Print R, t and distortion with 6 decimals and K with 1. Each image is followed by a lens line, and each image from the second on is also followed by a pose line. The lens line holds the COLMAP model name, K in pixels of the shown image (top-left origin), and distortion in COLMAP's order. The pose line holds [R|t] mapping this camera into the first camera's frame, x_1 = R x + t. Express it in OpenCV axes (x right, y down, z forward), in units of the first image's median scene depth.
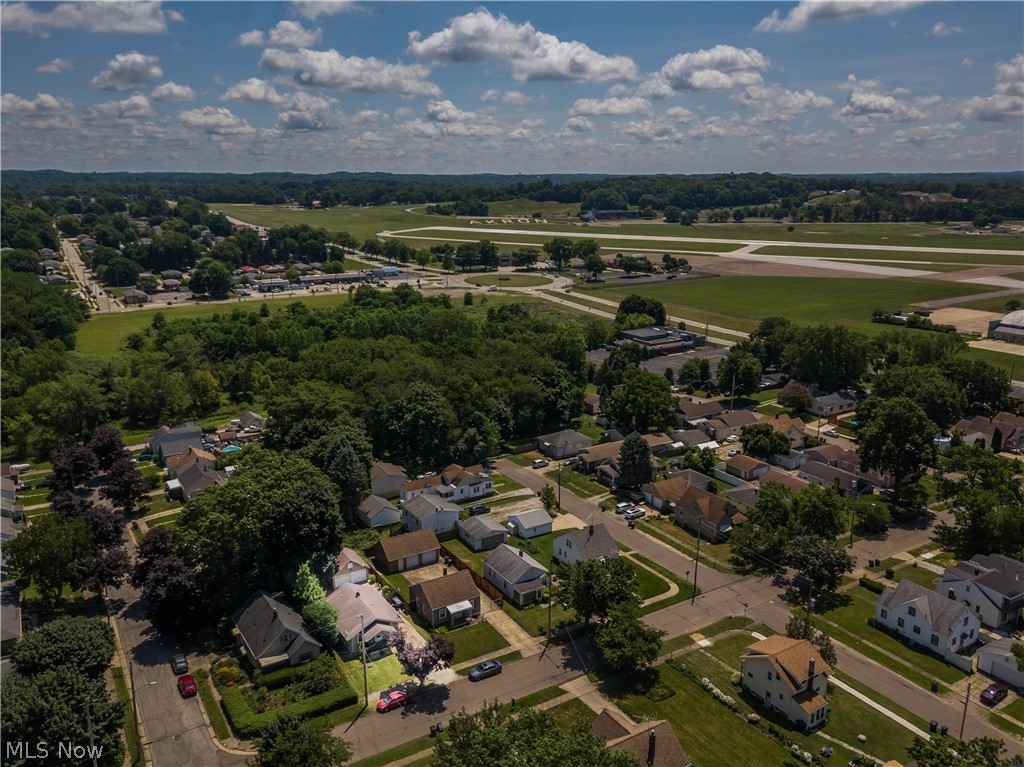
lens RADIAL K [[793.1, 0, 509.8], [0, 793.1, 383.7], [0, 0, 1]] dist [0.009849, 0.014363]
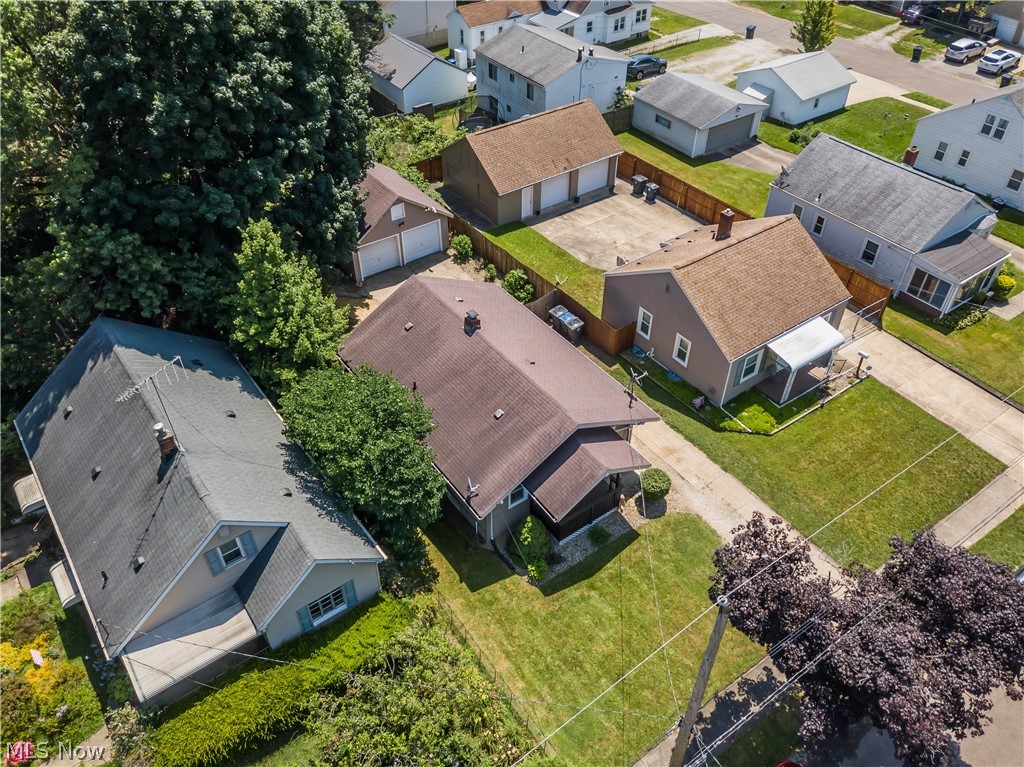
lens RADIAL K [[778.6, 0, 512.0], [0, 778.6, 383.5], [0, 0, 1]] dist [0.021603, 0.007094]
pose [[0.997630, -0.046688, 0.050543, -0.168143], [0.018549, 0.889858, 0.455860, 0.140458], [-0.066260, -0.453843, 0.888615, 0.653873]]
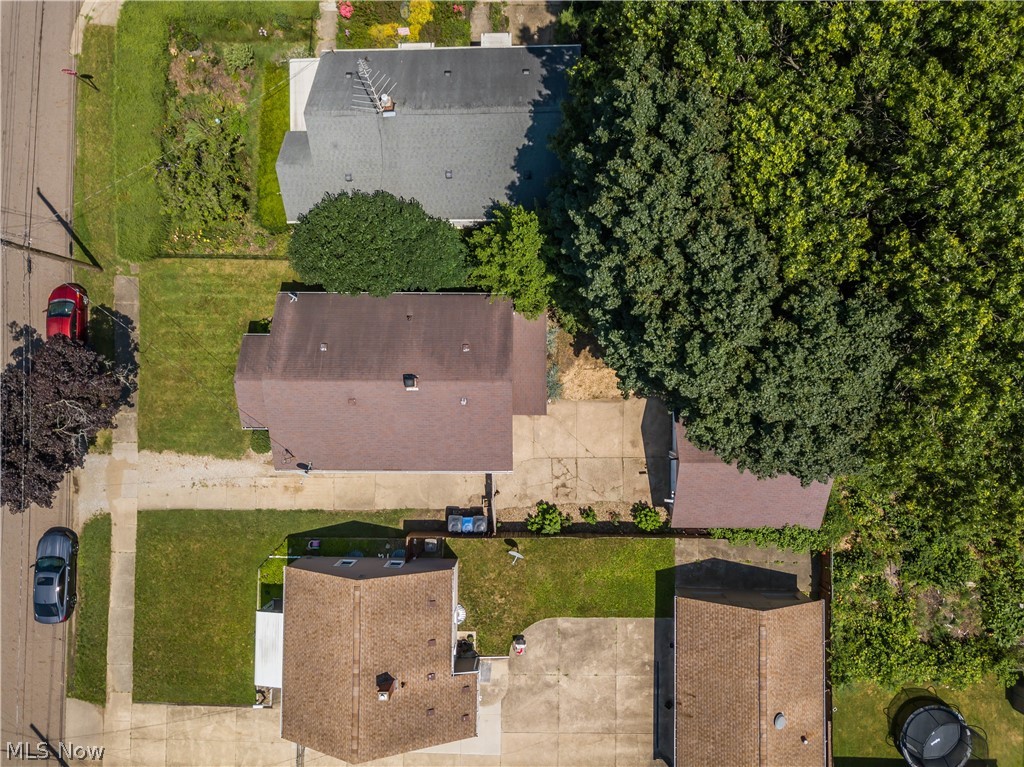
lens RADIAL K [[778.6, 0, 512.0], [0, 778.6, 383.5], [0, 0, 1]] dist [0.021603, 0.007094]
pose [[-0.535572, 0.844489, 0.000855, -0.186123], [-0.182878, -0.116969, 0.976153, -0.036191], [0.824451, 0.522644, 0.217083, 0.846104]]
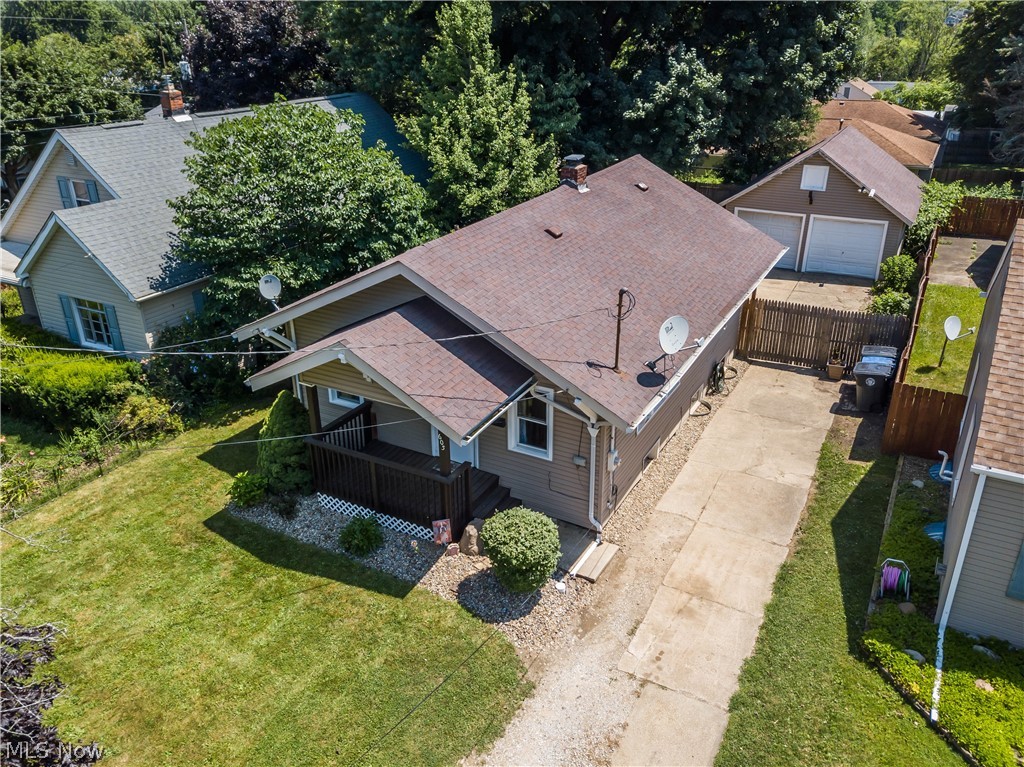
lens RADIAL K [[793.1, 0, 509.8], [0, 793.1, 383.7], [0, 0, 1]] dist [0.009849, 0.014363]
pose [[0.486953, 0.360126, -0.795730, -0.046782], [-0.205687, 0.932702, 0.296244, 0.227318], [0.848864, 0.019414, 0.528255, 0.791738]]
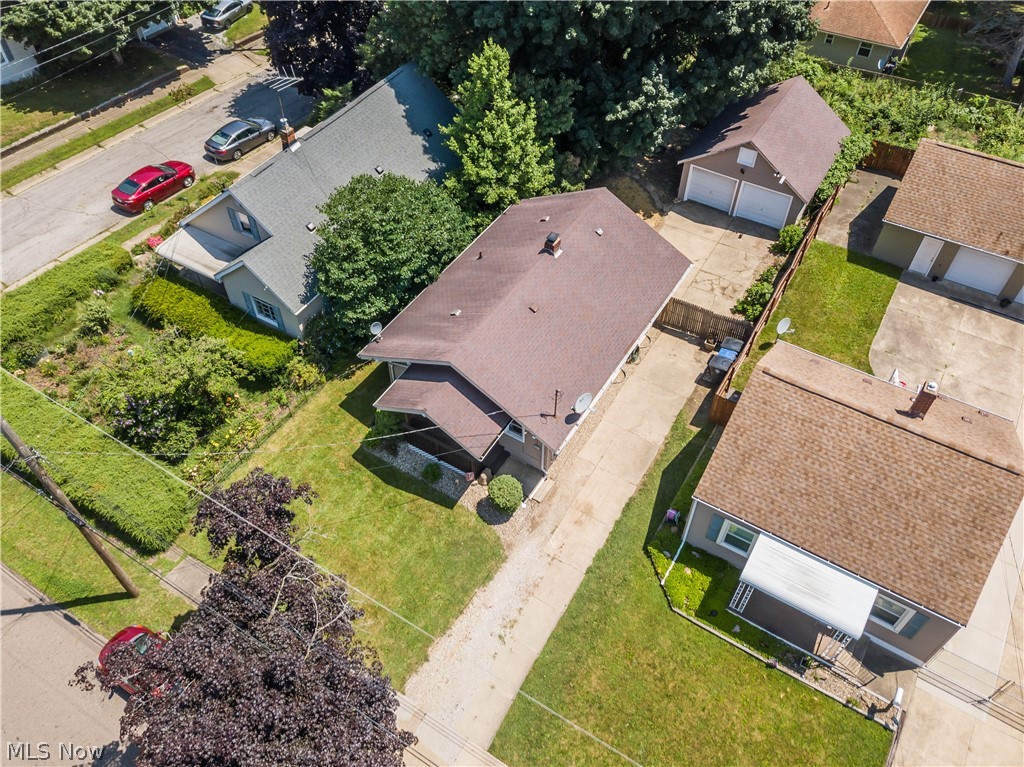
lens RADIAL K [[778.6, 0, 512.0], [0, 778.6, 383.5], [0, 0, 1]] dist [0.021603, 0.007094]
pose [[0.444333, 0.669859, -0.594859, -0.010998], [-0.220406, 0.725338, 0.652155, 0.116608], [0.868326, -0.158663, 0.469932, 0.752684]]
